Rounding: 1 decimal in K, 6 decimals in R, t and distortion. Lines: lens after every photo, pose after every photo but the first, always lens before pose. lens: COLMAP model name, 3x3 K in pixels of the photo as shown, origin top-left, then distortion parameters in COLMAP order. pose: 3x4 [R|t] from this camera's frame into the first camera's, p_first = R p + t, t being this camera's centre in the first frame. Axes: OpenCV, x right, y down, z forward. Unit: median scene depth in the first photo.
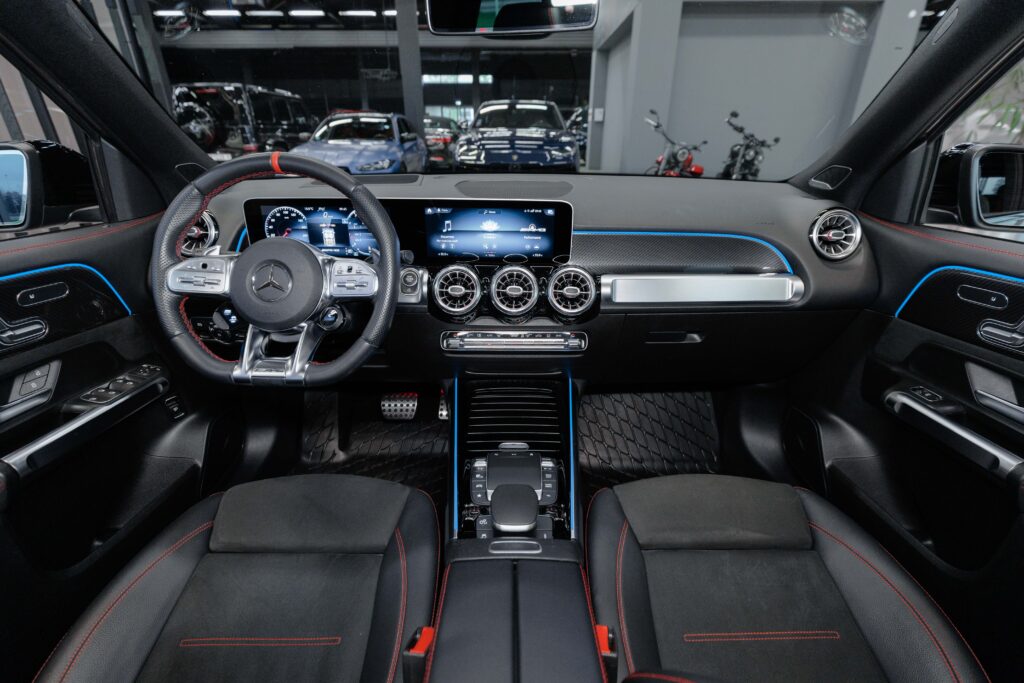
lens RADIAL K [[454.3, 0, 512.0], [0, 454.3, 341.5], [0, 0, 1]] dist [0.002046, -0.000840]
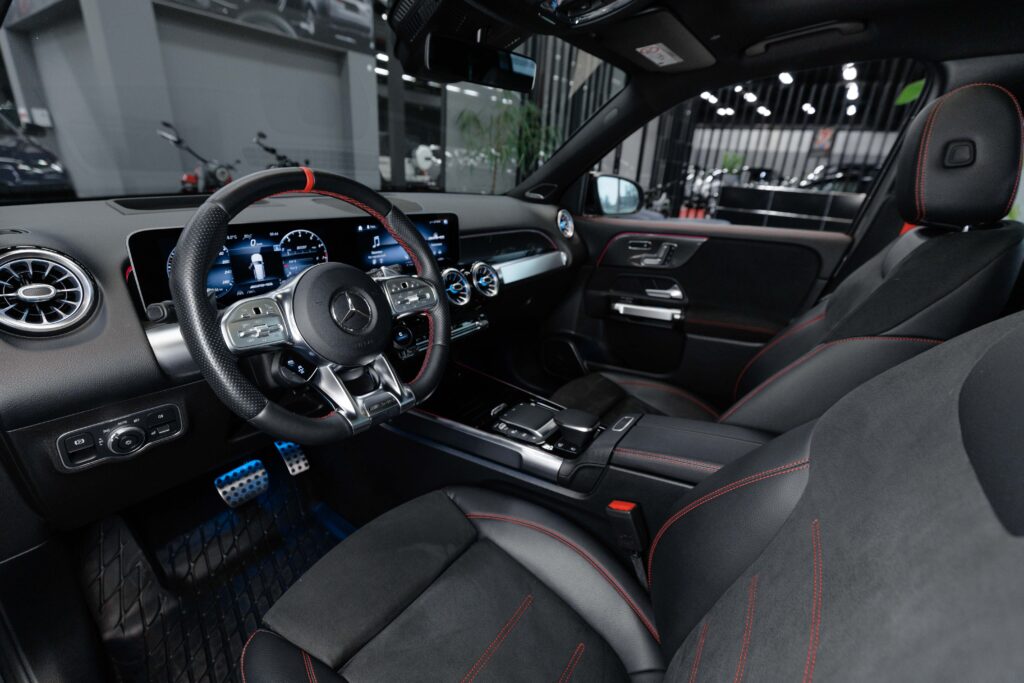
lens RADIAL K [[463.3, 0, 509.5], [0, 463.3, 347.2], [0, 0, 1]] dist [-0.000947, 0.000093]
pose [[0.563598, -0.272804, 0.779702, -0.846197], [0.299065, 0.947247, 0.115250, -0.059061], [-0.770011, 0.168227, 0.615453, 0.163923]]
